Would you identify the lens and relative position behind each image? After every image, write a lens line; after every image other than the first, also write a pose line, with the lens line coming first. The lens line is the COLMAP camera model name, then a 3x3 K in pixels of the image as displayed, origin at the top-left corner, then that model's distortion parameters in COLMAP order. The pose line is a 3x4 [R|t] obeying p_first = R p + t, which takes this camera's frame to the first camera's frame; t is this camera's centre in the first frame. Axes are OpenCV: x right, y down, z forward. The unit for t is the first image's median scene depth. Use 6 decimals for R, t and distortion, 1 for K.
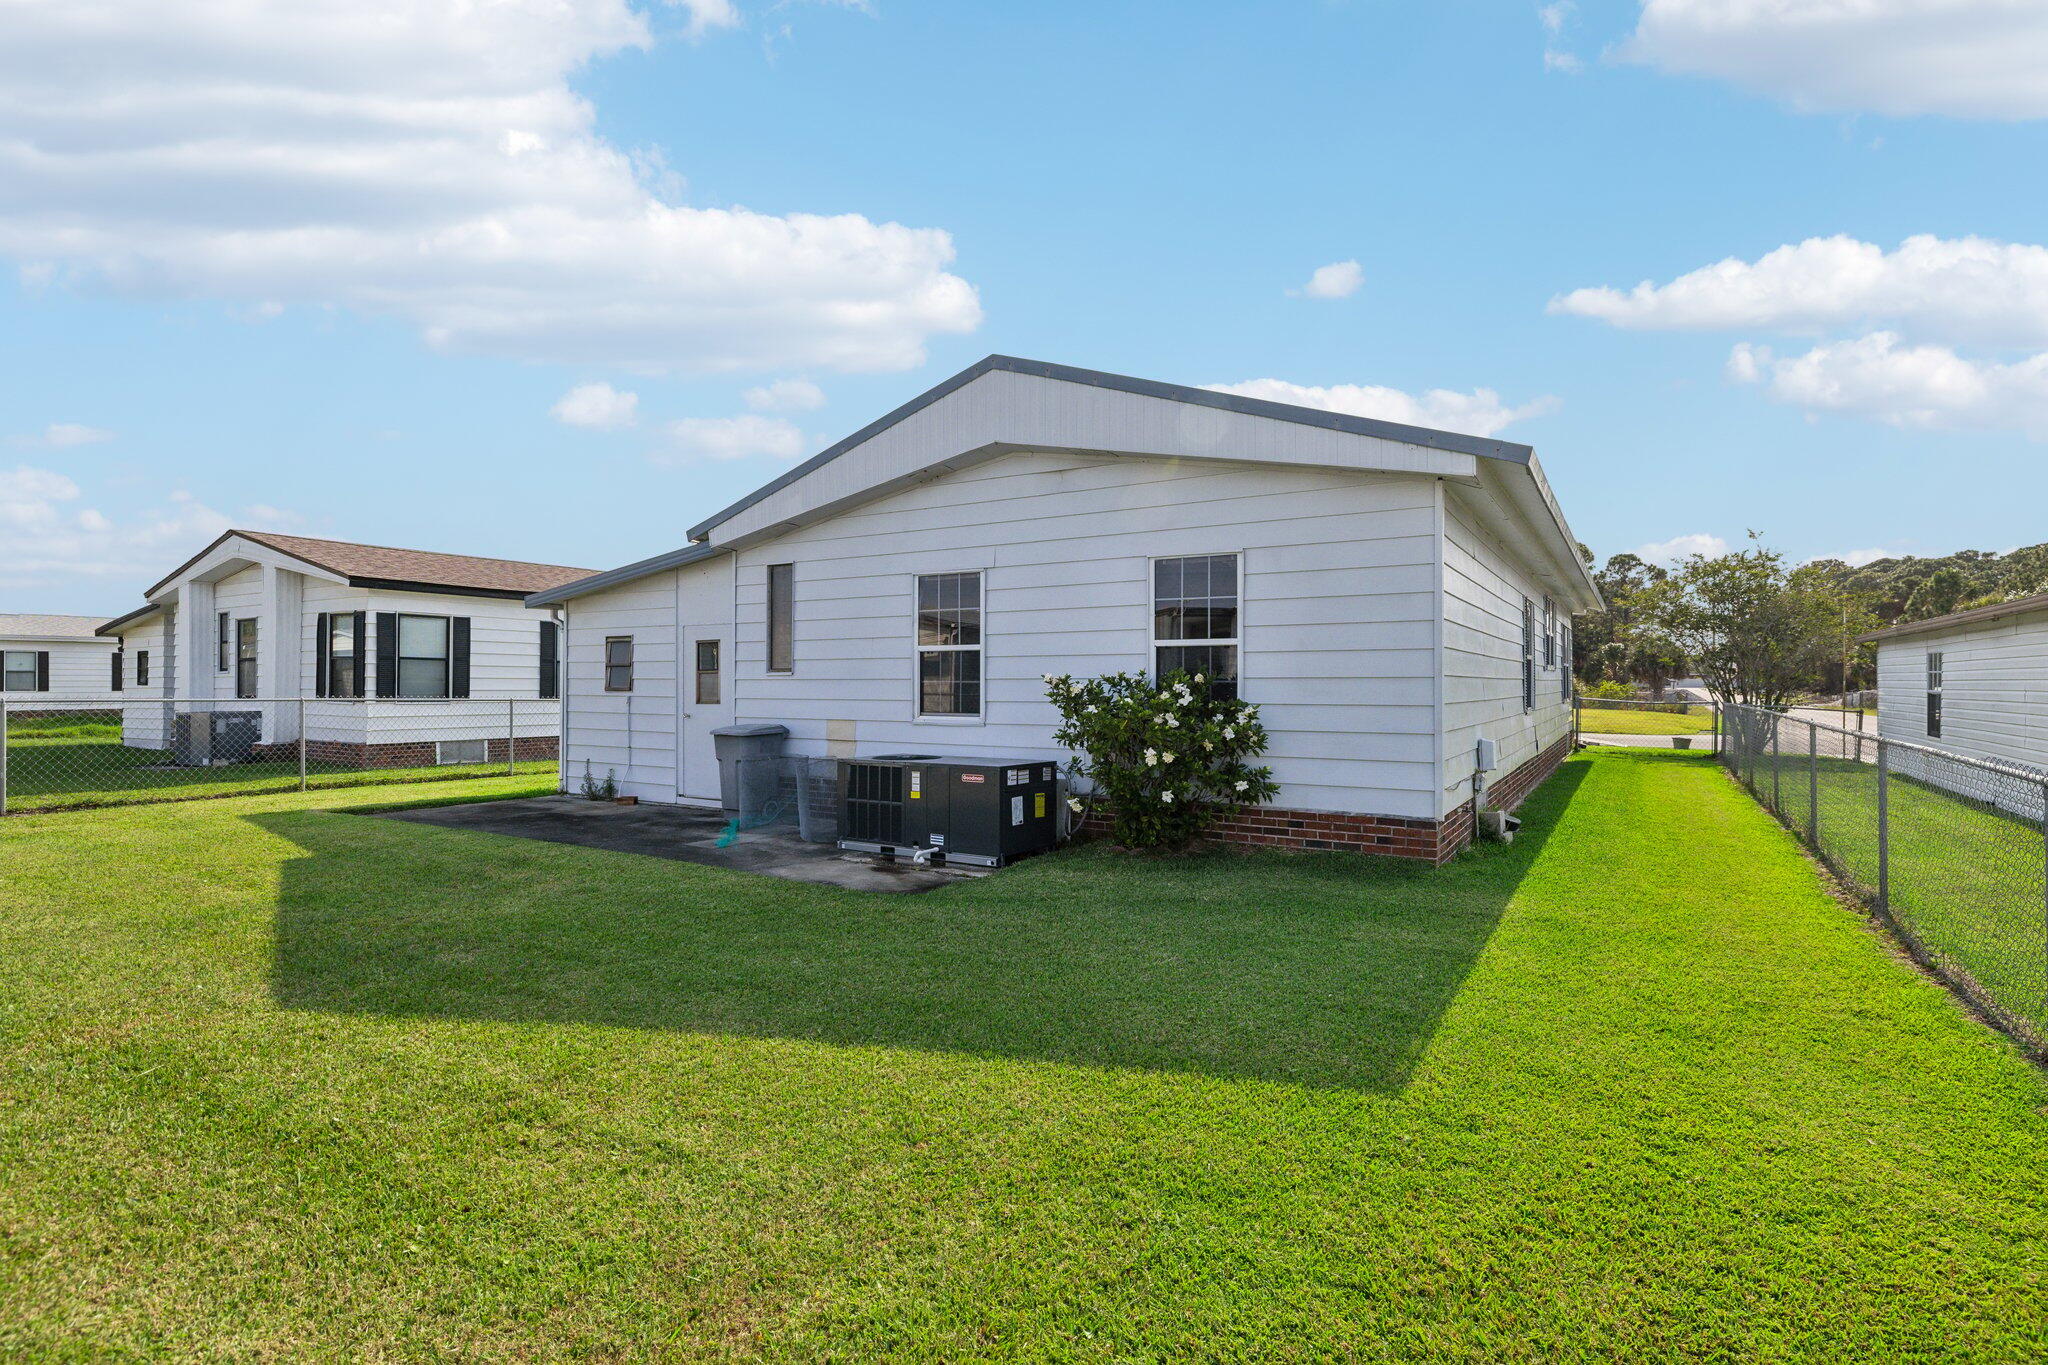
lens RADIAL K [[1016.4, 0, 1022.7], [0, 1016.4, 683.5], [0, 0, 1]] dist [0.001879, 0.000015]
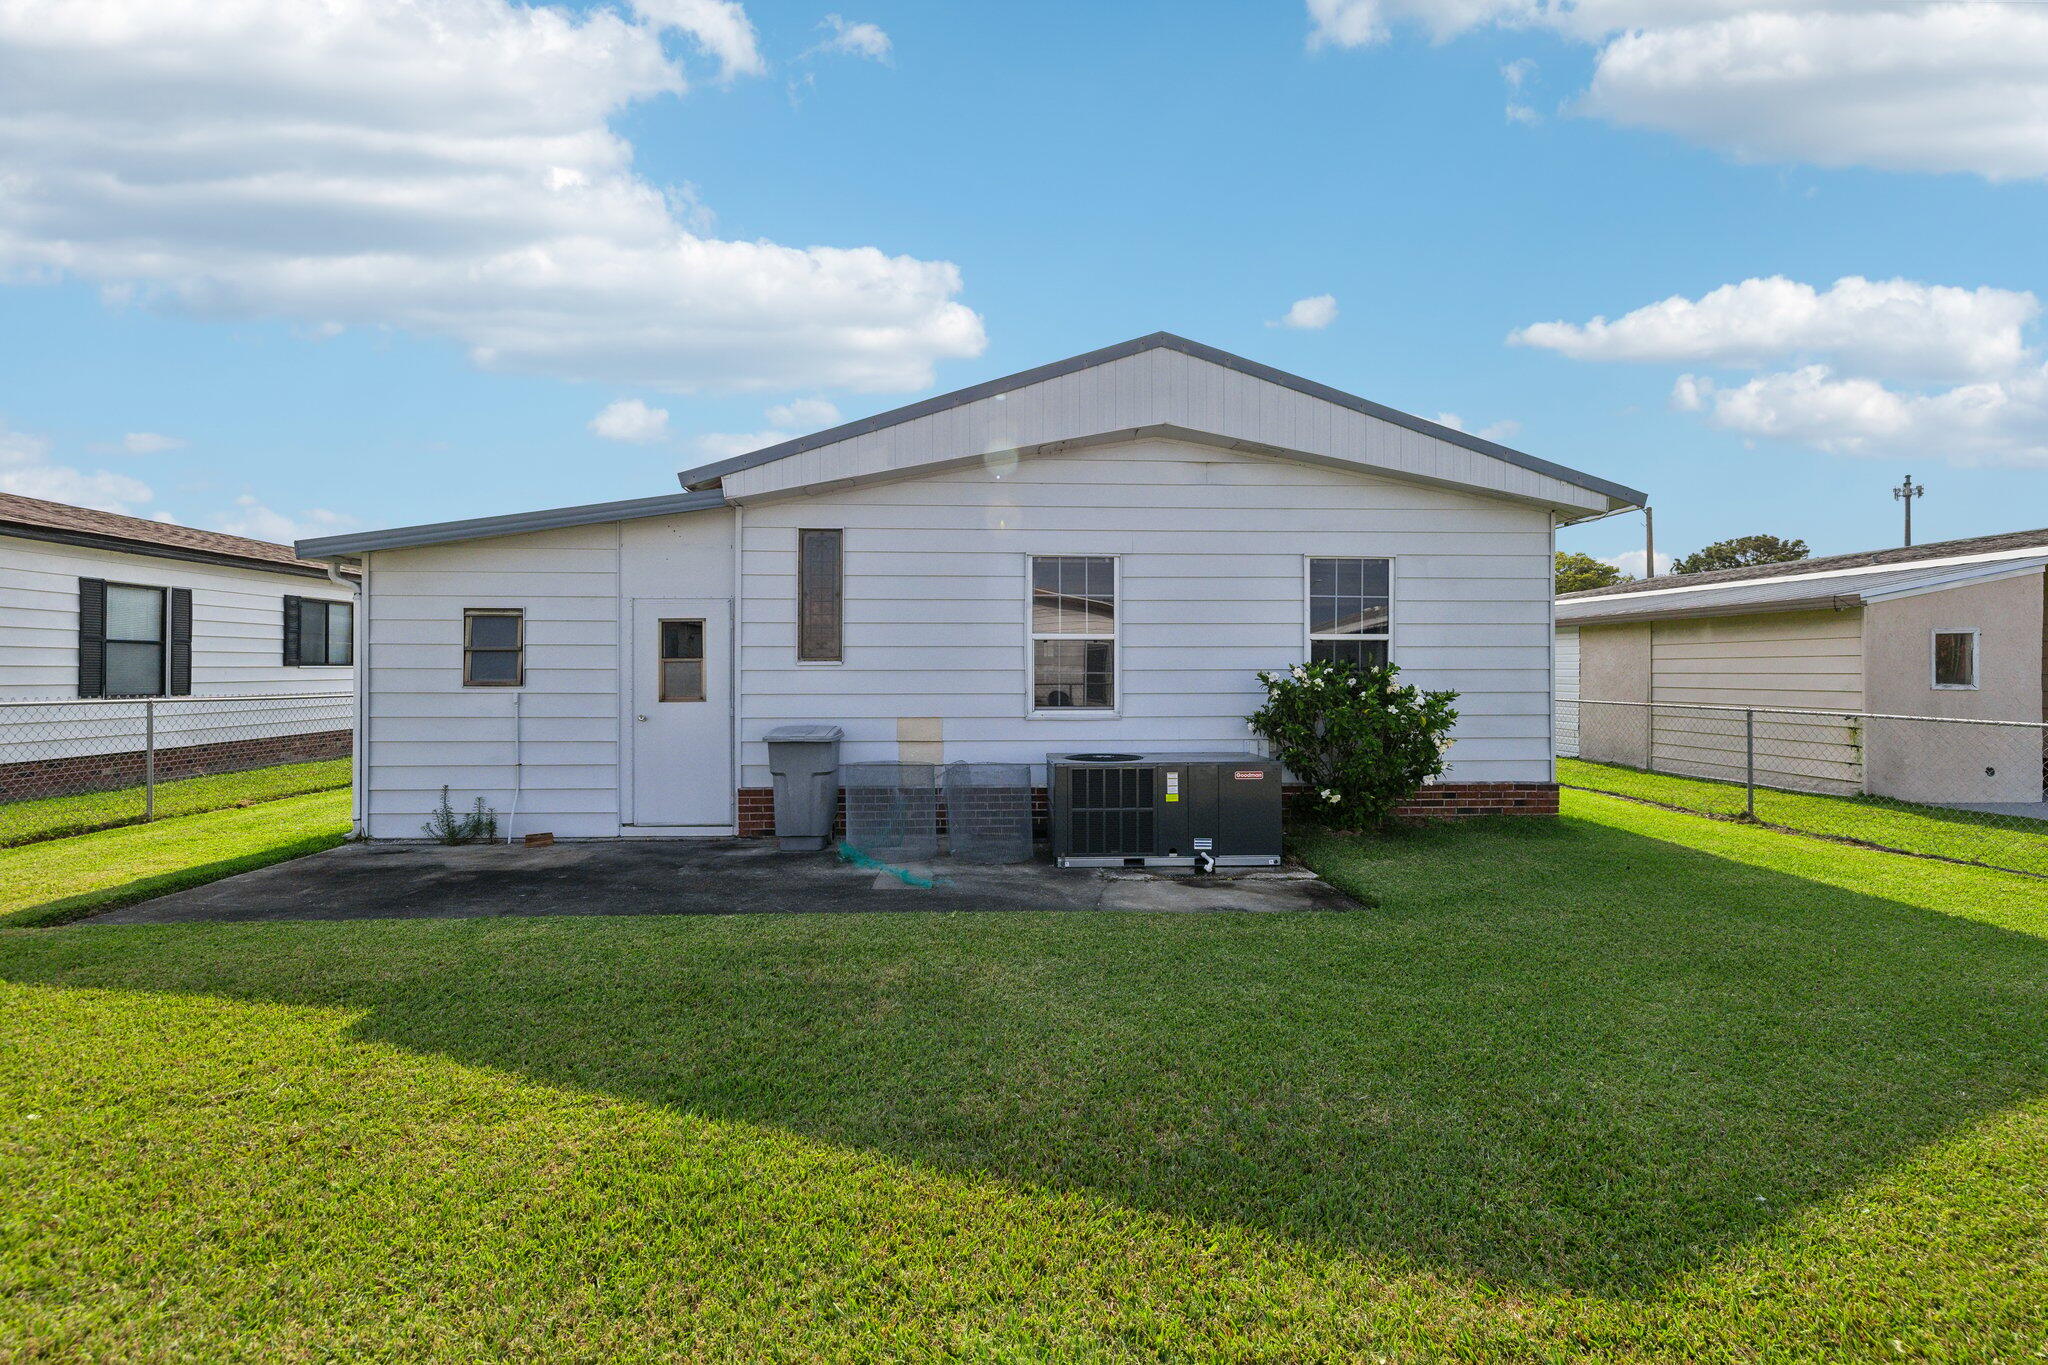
lens RADIAL K [[867.8, 0, 1024.8], [0, 867.8, 671.5], [0, 0, 1]] dist [0.000959, 0.000177]
pose [[0.819088, 0.000049, 0.573668, -0.531623], [0.000748, 0.999999, -0.001153, -0.001912], [-0.573668, 0.001374, 0.819087, 0.354439]]
